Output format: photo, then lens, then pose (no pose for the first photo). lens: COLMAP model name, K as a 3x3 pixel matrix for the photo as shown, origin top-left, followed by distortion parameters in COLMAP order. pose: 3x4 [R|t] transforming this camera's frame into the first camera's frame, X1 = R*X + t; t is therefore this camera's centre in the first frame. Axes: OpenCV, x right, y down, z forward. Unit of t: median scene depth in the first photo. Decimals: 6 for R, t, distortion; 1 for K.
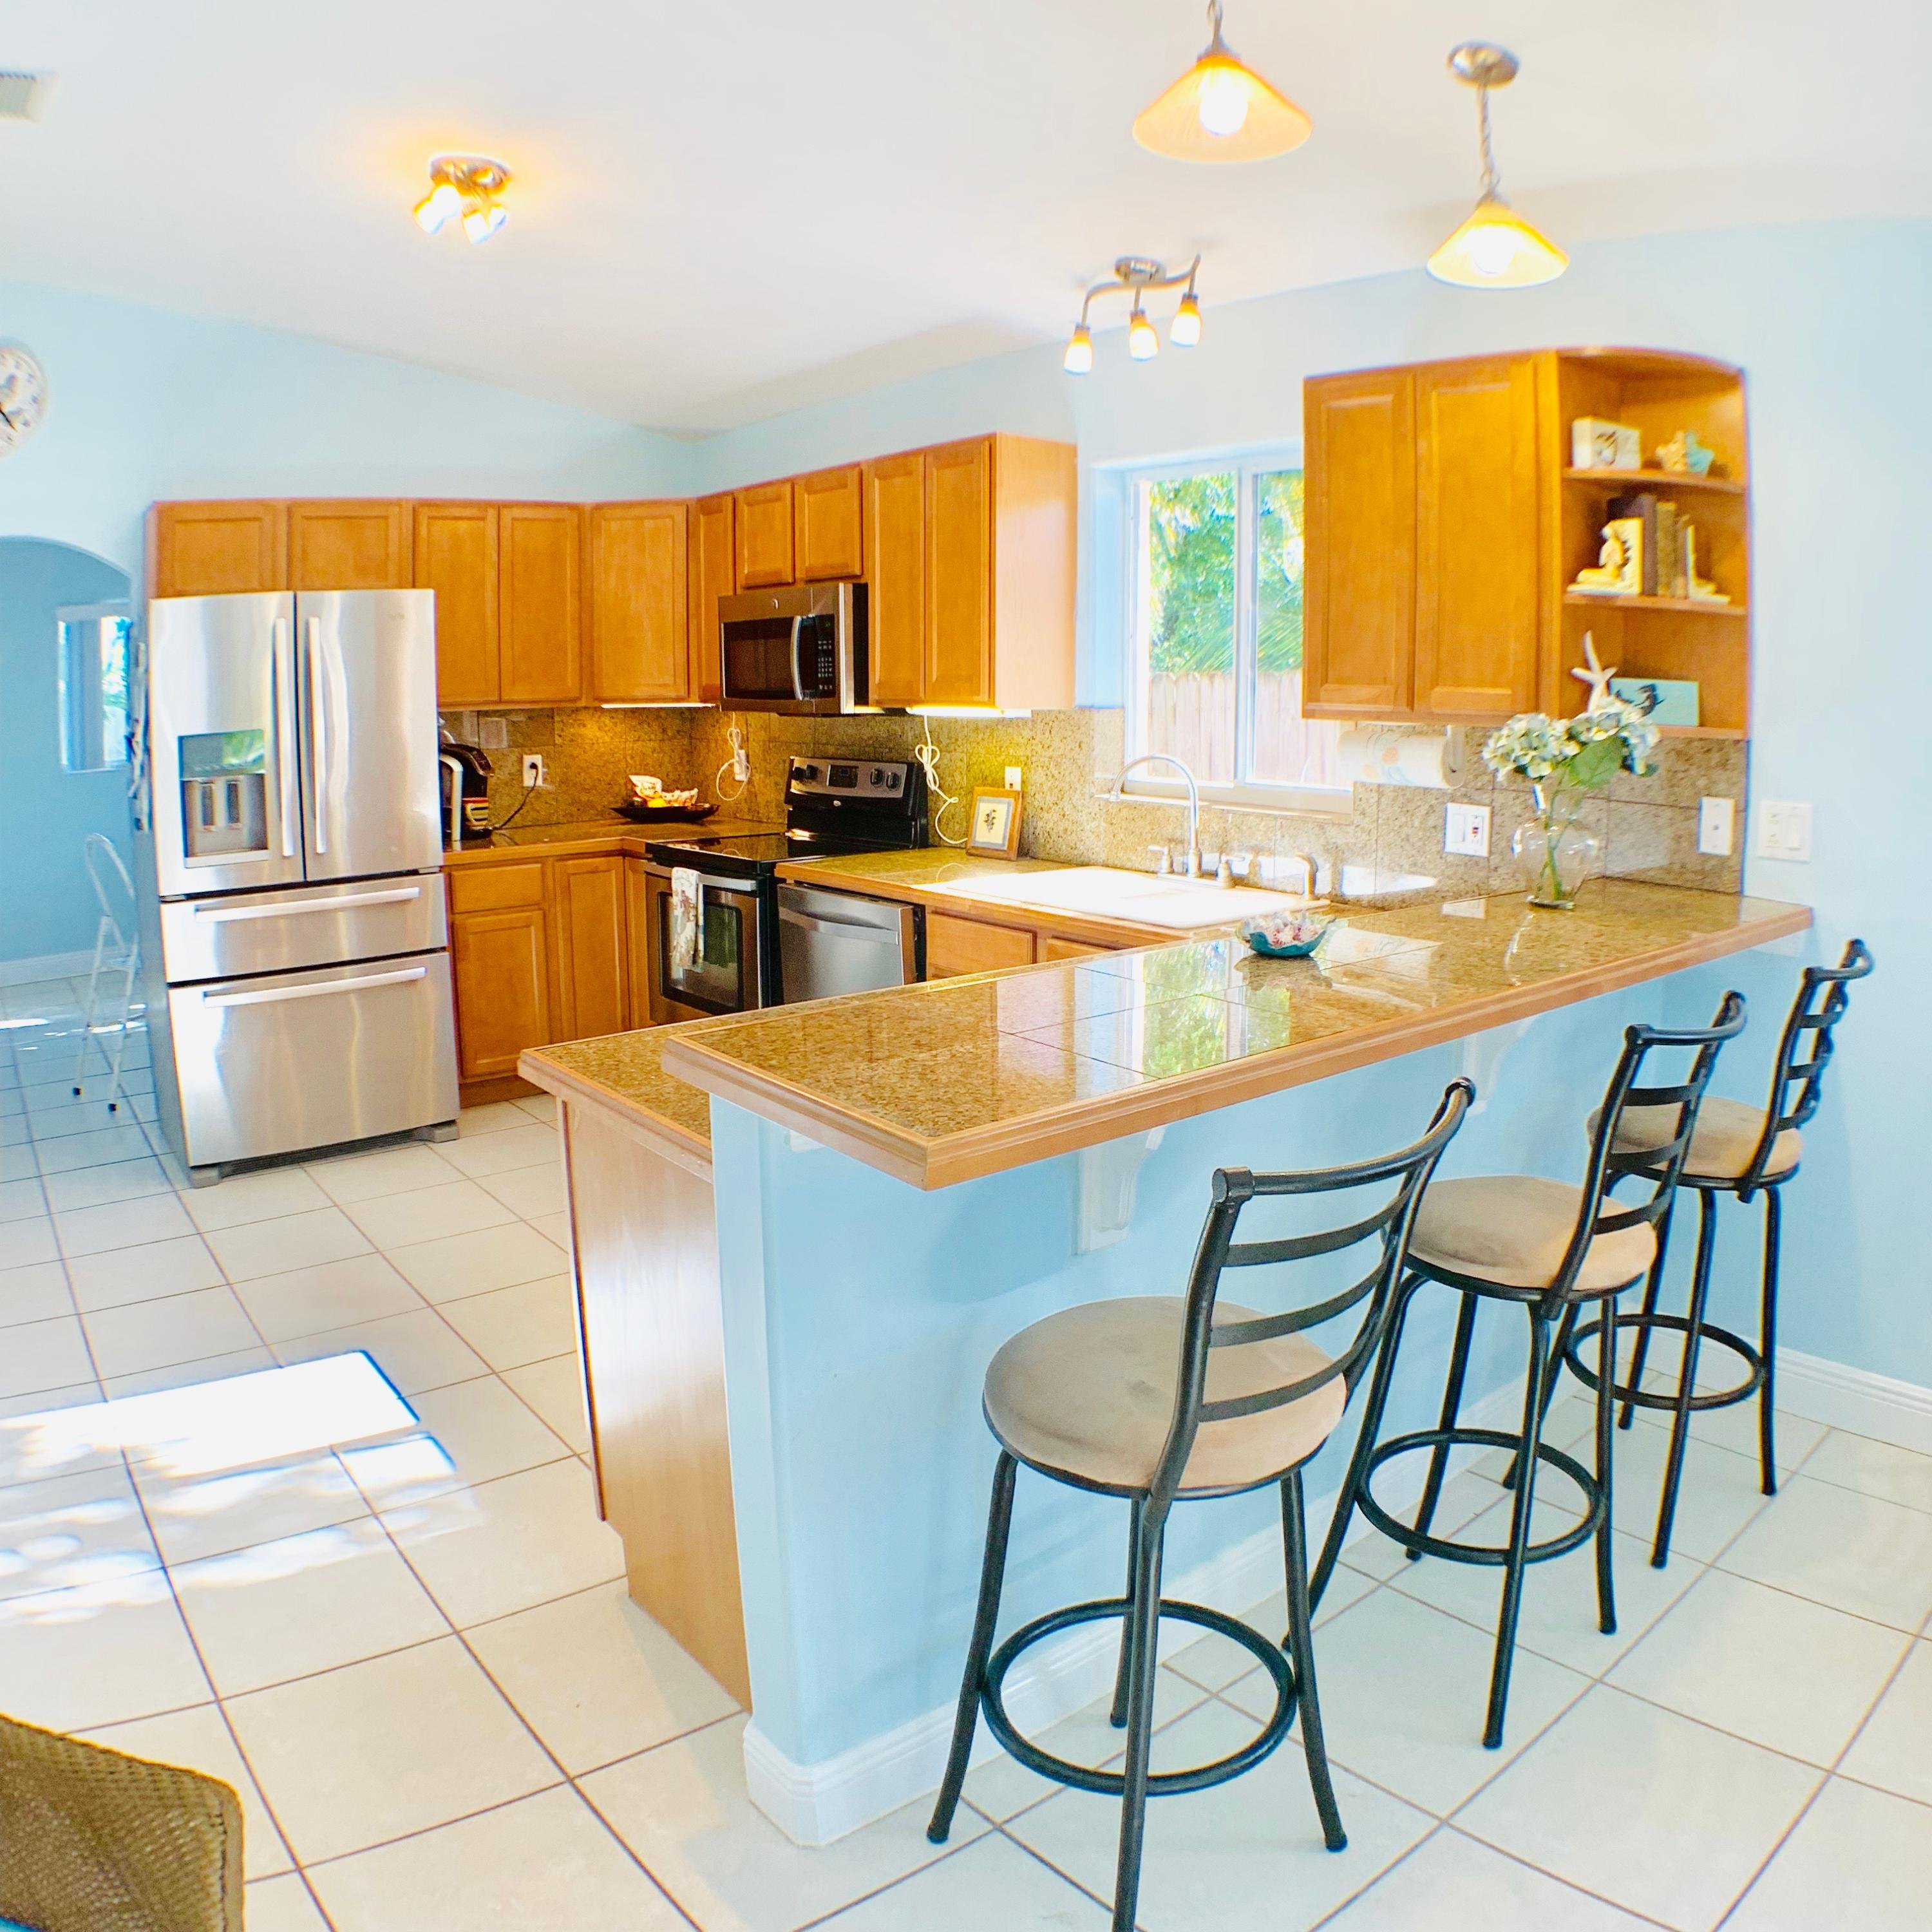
lens RADIAL K [[1456.3, 0, 998.2], [0, 1456.3, 950.9], [0, 0, 1]] dist [-0.224455, 0.004608]
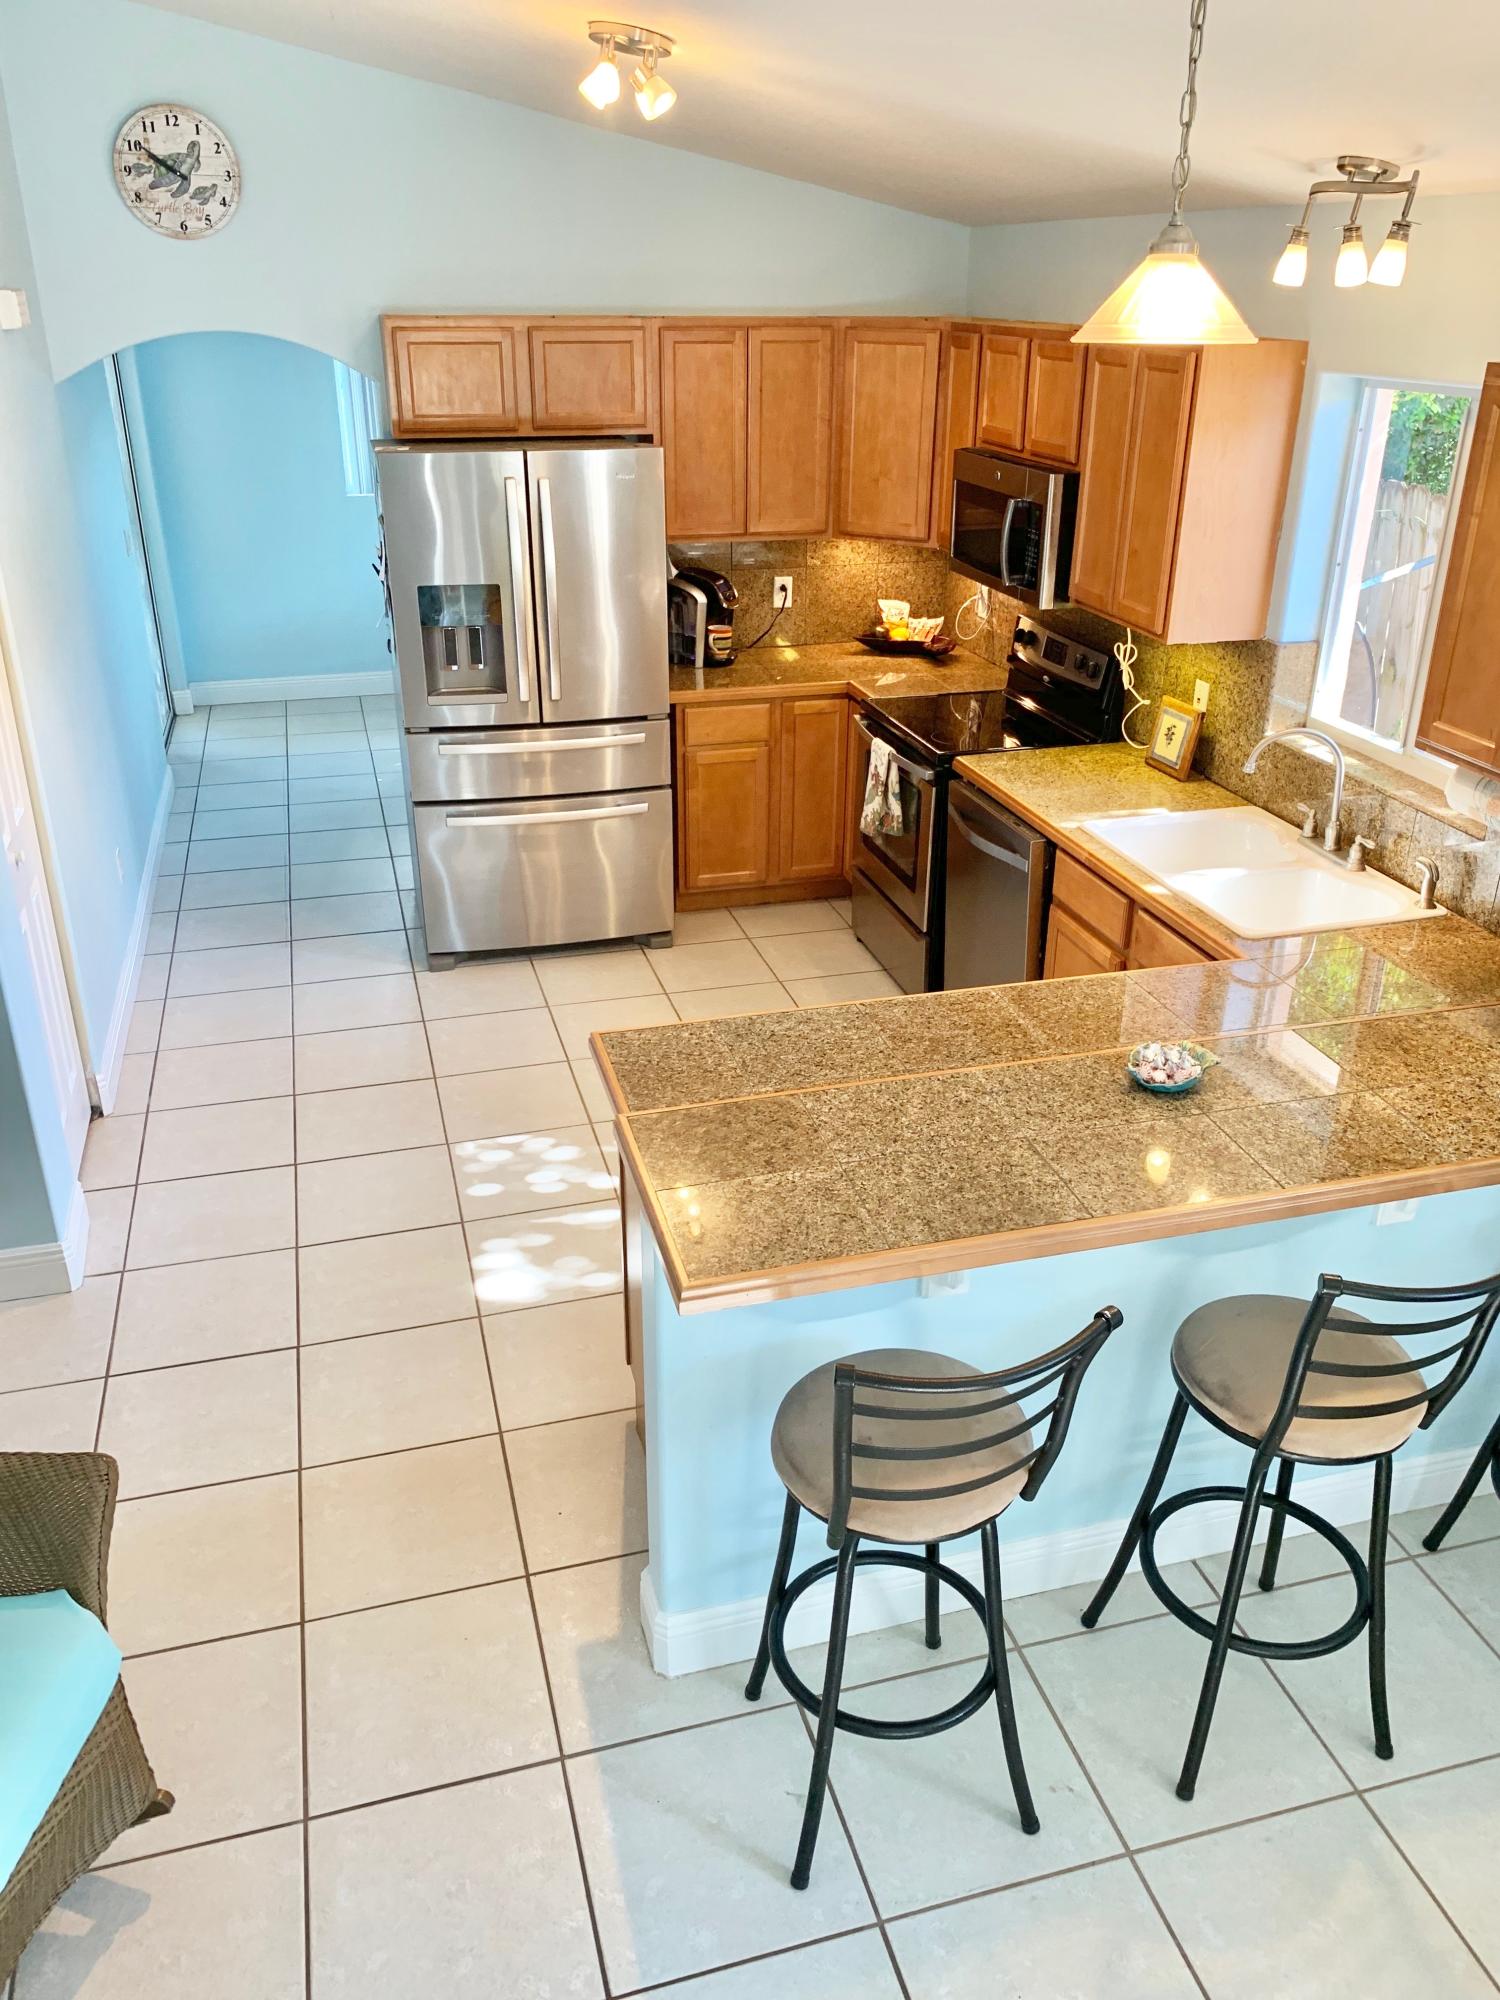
lens RADIAL K [[1534.1, 0, 782.0], [0, 1534.1, 1005.8], [0, 0, 1]] dist [0.055903, -0.081244]
pose [[0.915722, 0.179385, -0.359546, 0.157248], [-0.081794, 0.959297, 0.270293, -0.167284], [0.393398, -0.218104, 0.893123, -0.093725]]
